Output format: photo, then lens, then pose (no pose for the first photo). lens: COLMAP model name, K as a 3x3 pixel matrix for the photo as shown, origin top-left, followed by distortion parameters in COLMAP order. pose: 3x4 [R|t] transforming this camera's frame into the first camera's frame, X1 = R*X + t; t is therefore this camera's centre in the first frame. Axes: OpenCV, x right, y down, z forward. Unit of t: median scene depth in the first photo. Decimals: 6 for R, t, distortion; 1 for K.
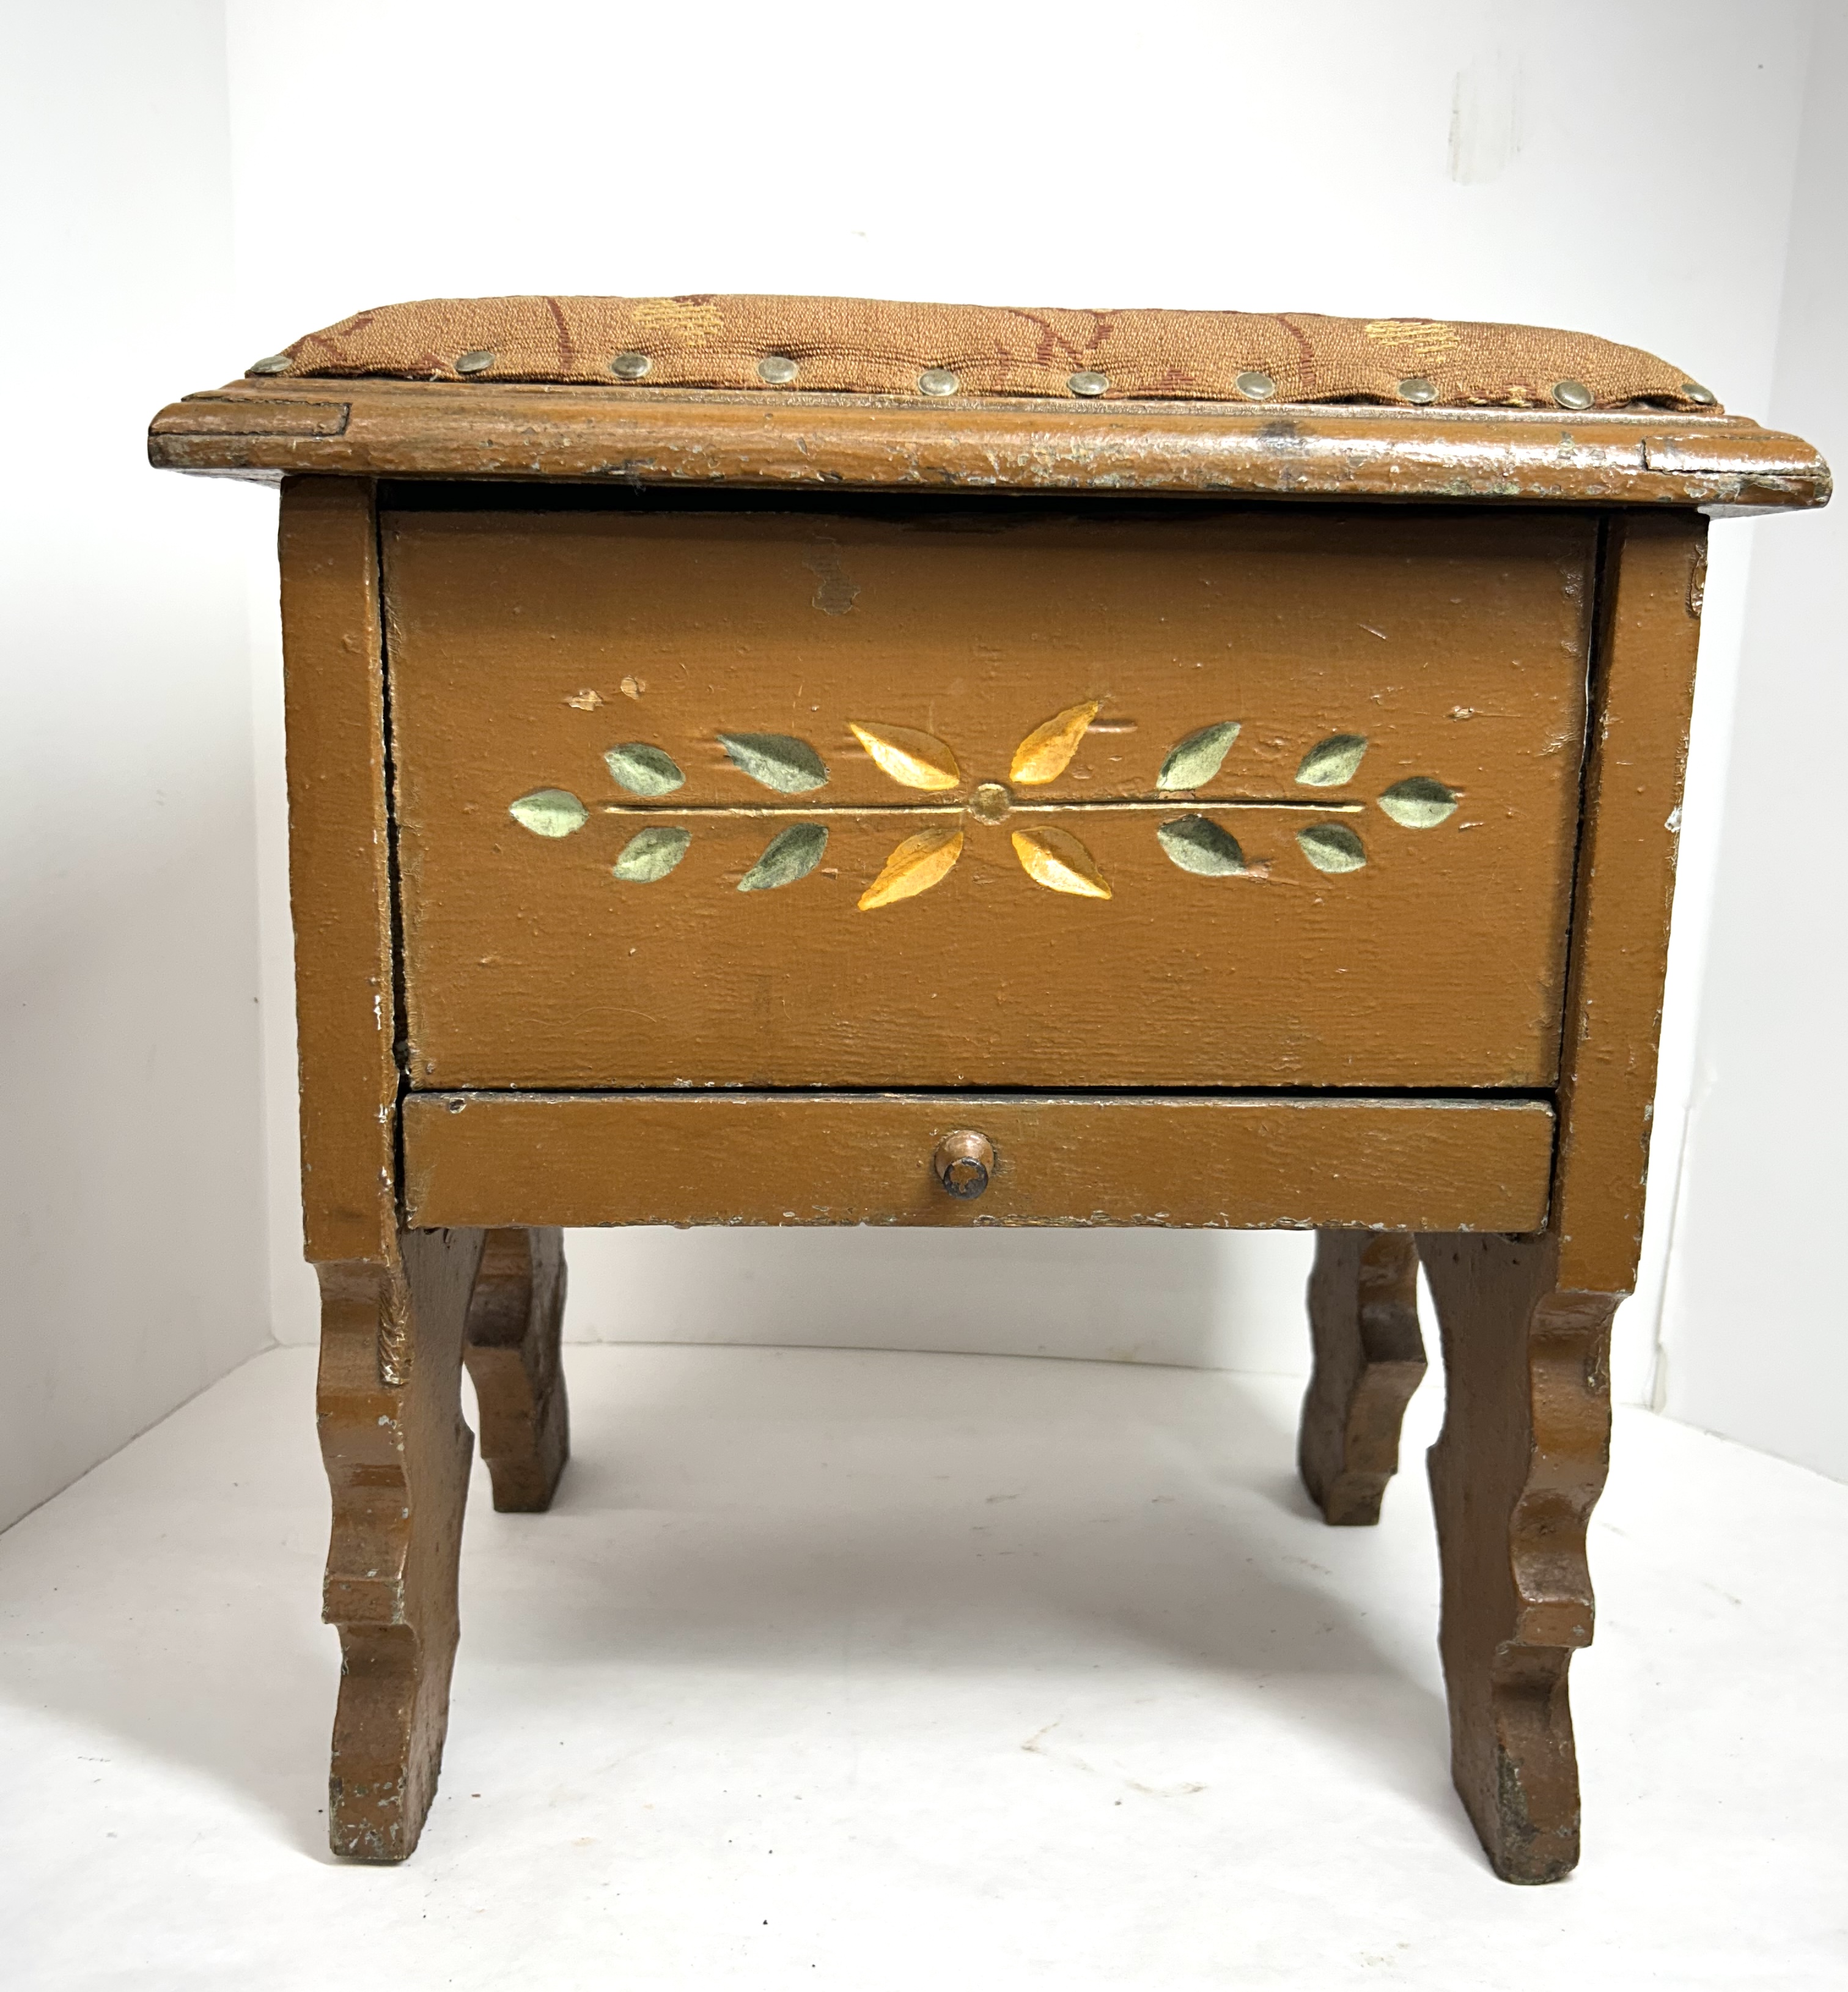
lens RADIAL K [[1878.8, 0, 924.0], [0, 1878.8, 996.0], [0, 0, 1]] dist [0.061923, -0.070523]
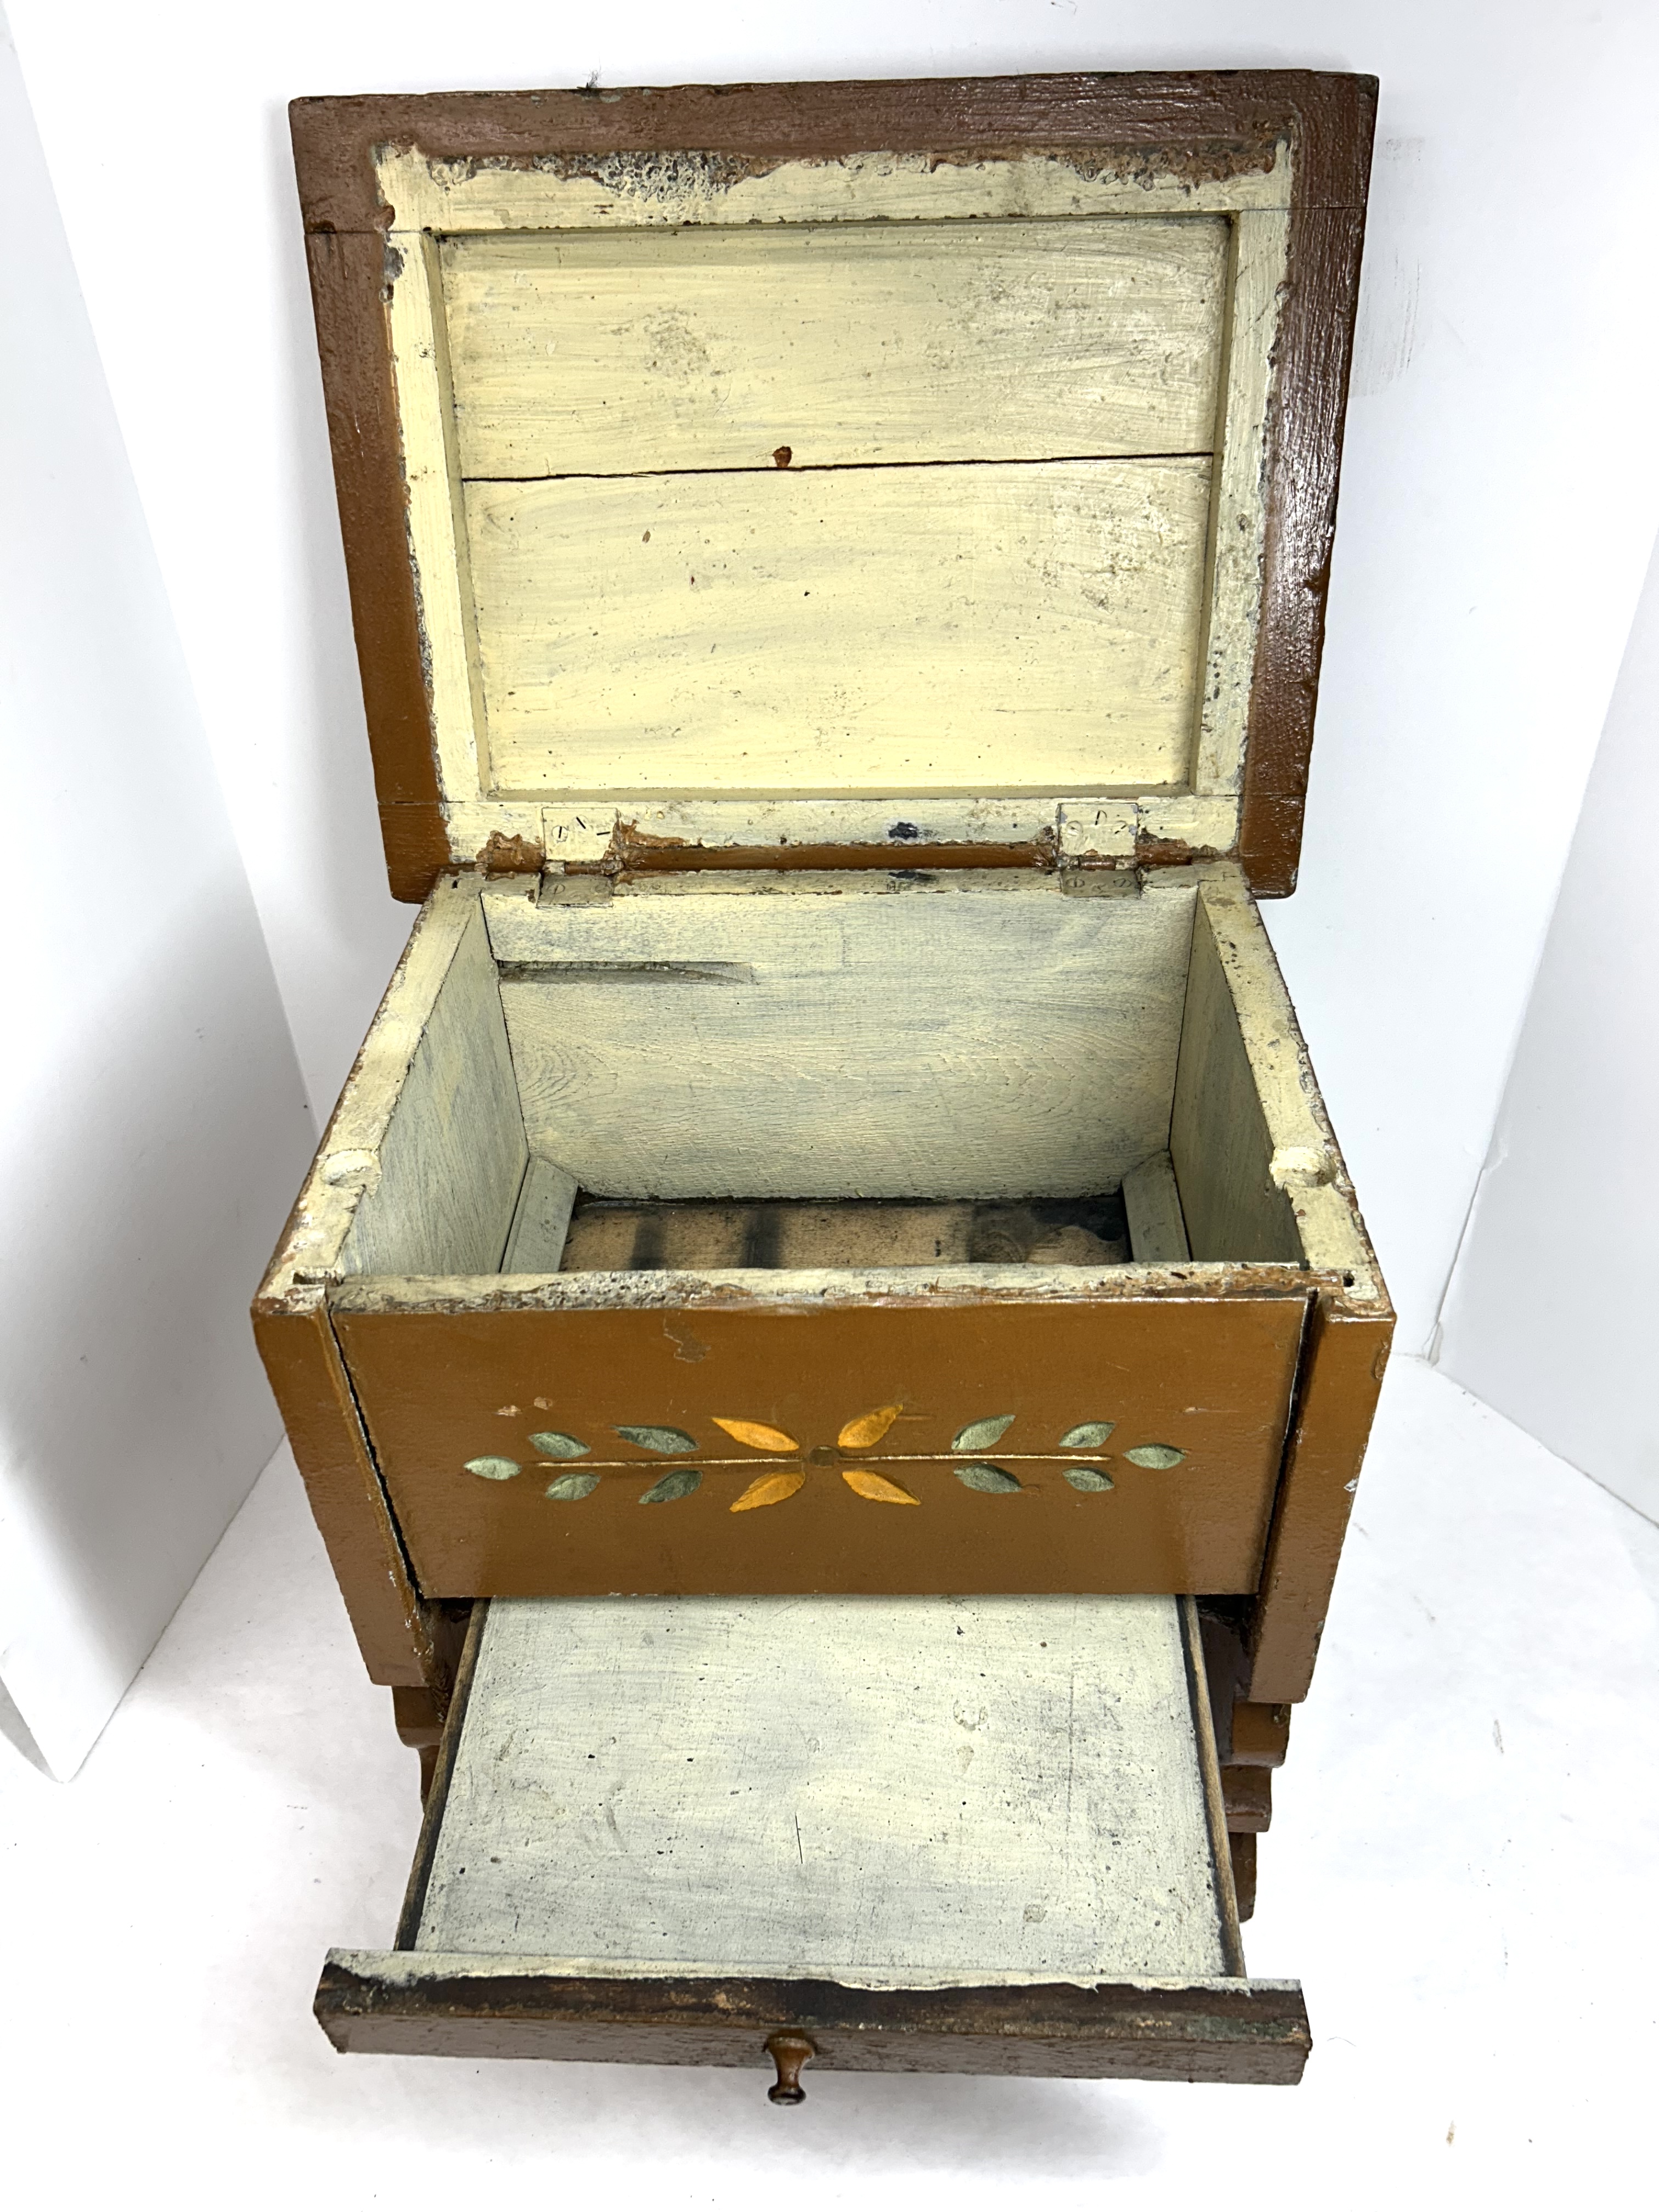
lens RADIAL K [[1697.6, 0, 825.8], [0, 1697.6, 1112.0], [0, 0, 1]] dist [0.034200, -0.006308]
pose [[0.997161, -0.008996, -0.074754, 0.127715], [0.041054, 0.897224, 0.439663, -0.837151], [0.063116, -0.441484, 0.895047, 0.045432]]
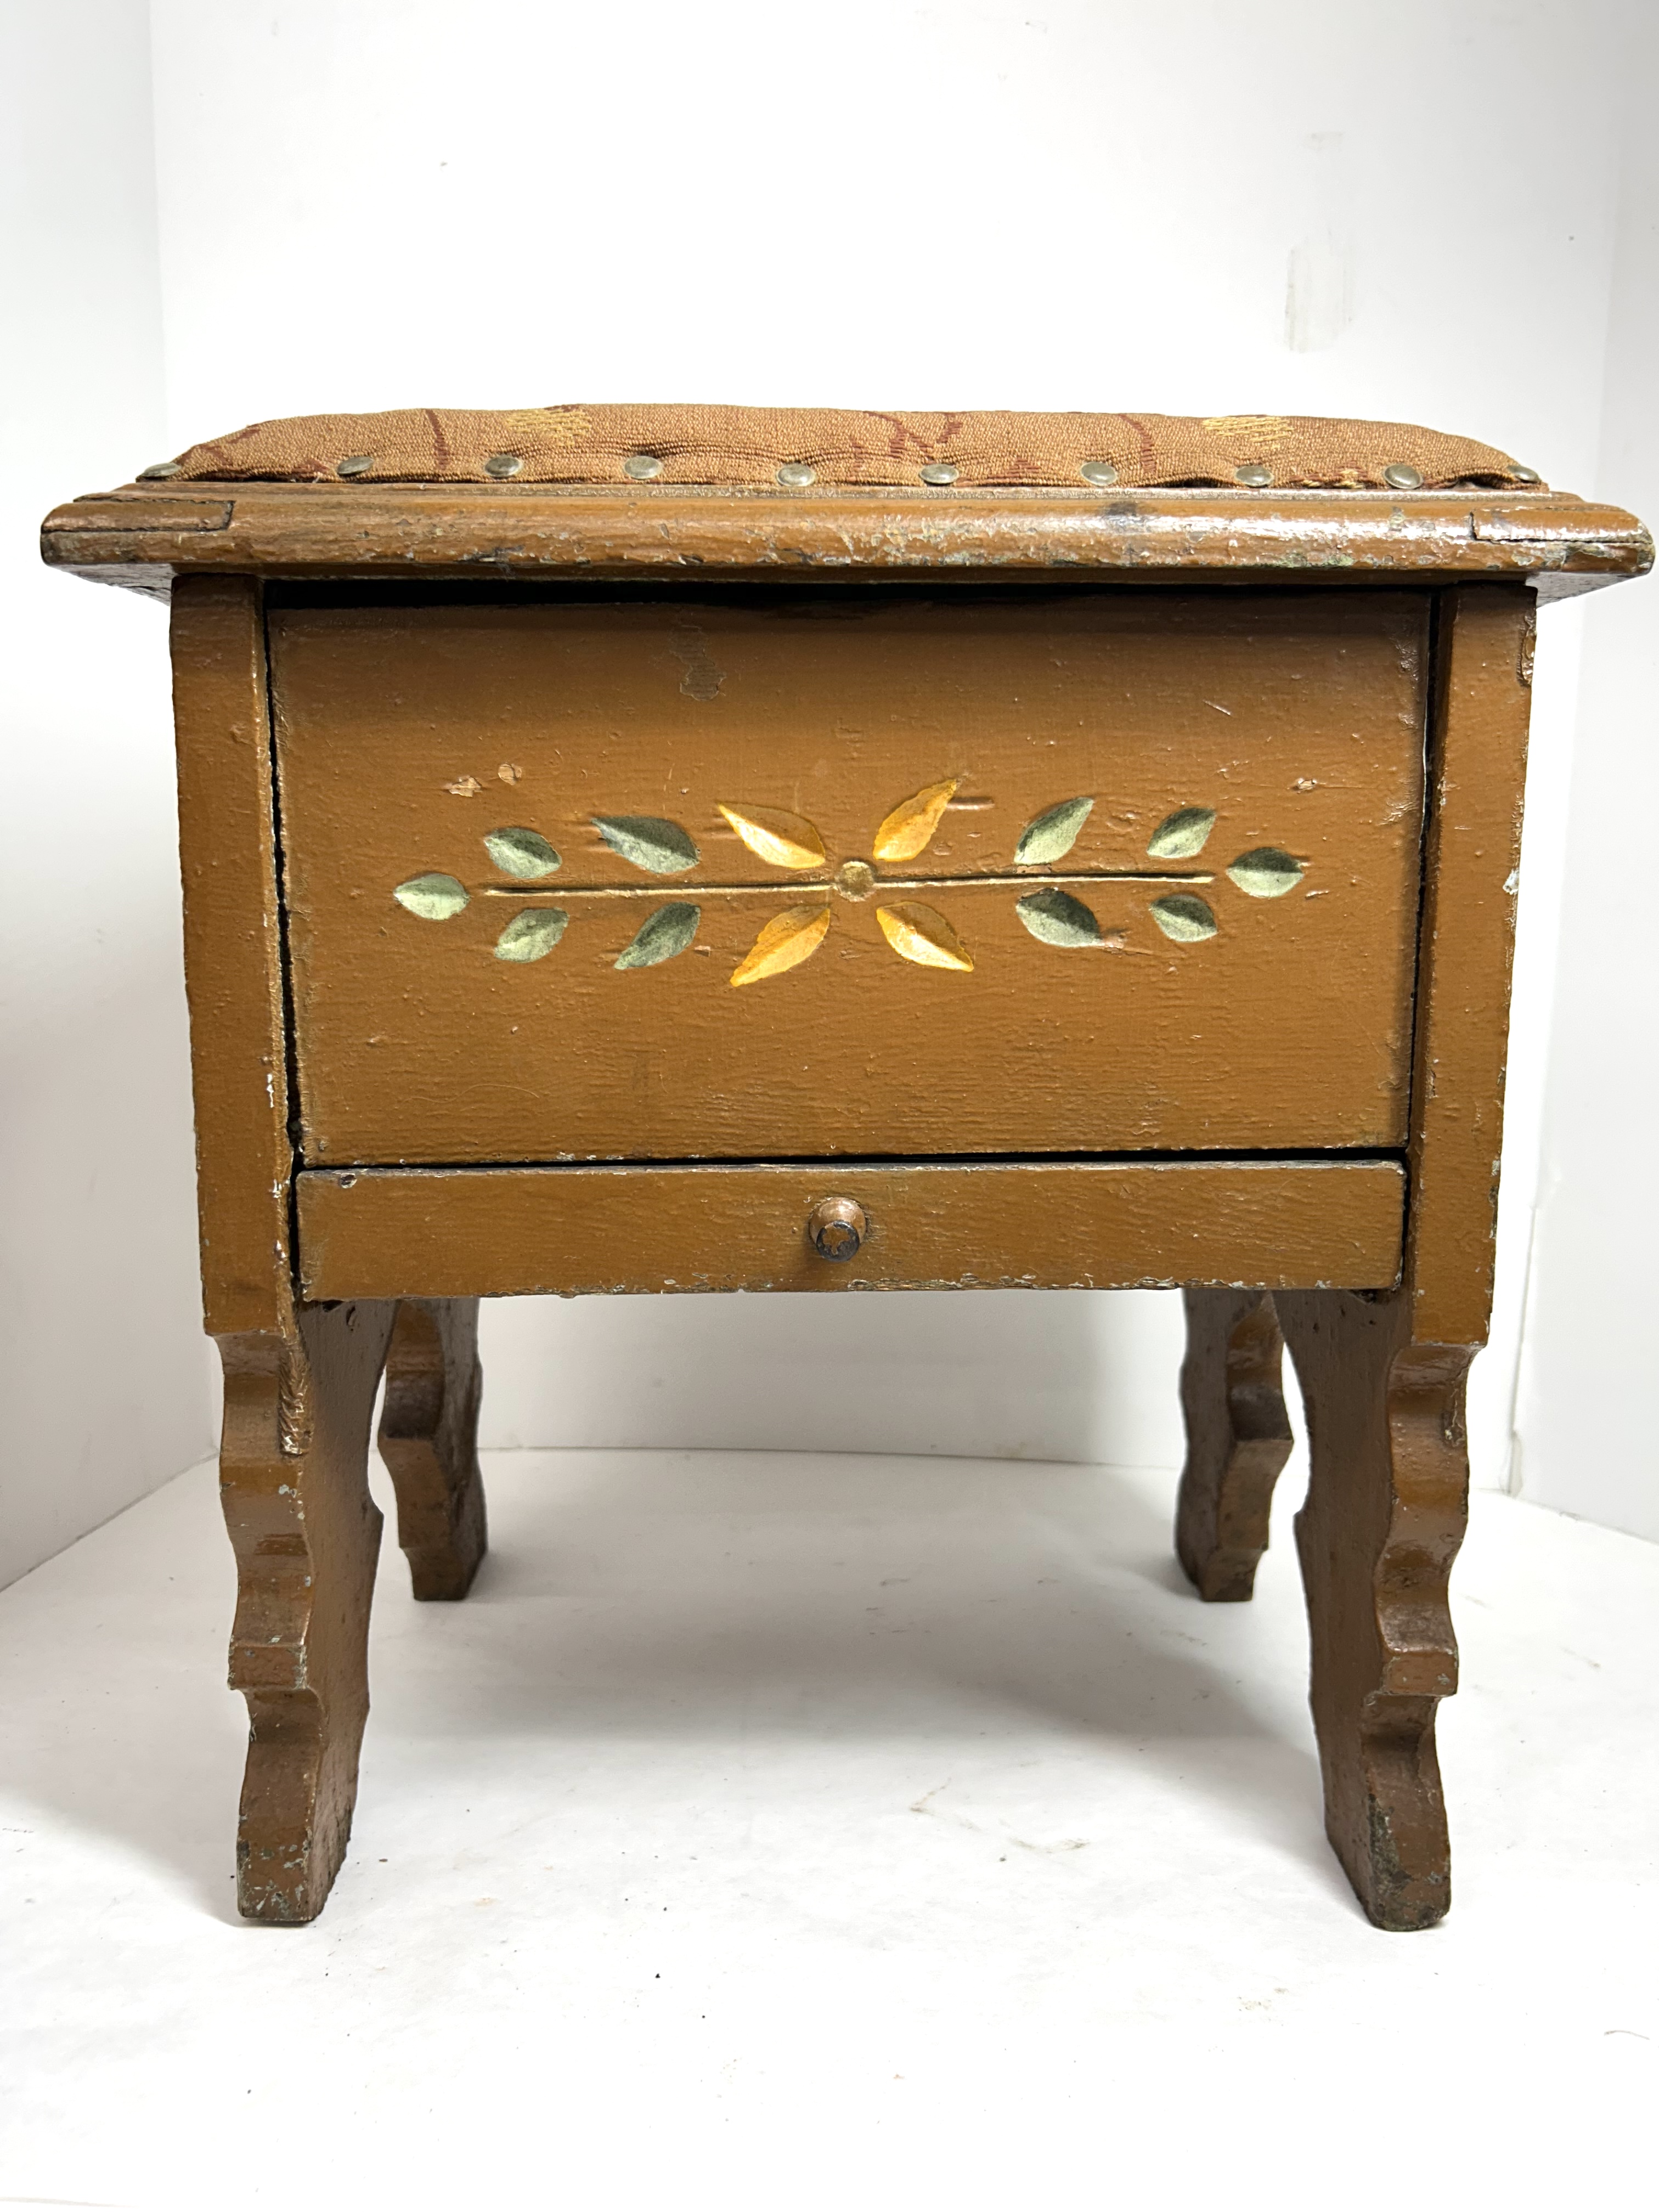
lens RADIAL K [[1697.6, 0, 825.8], [0, 1697.6, 1112.0], [0, 0, 1]] dist [0.034200, -0.006308]
pose [[0.999820, -0.017115, -0.008127, 0.024465], [0.016827, 0.999270, -0.034287, 0.057771], [0.008708, 0.034144, 0.999379, 0.063092]]
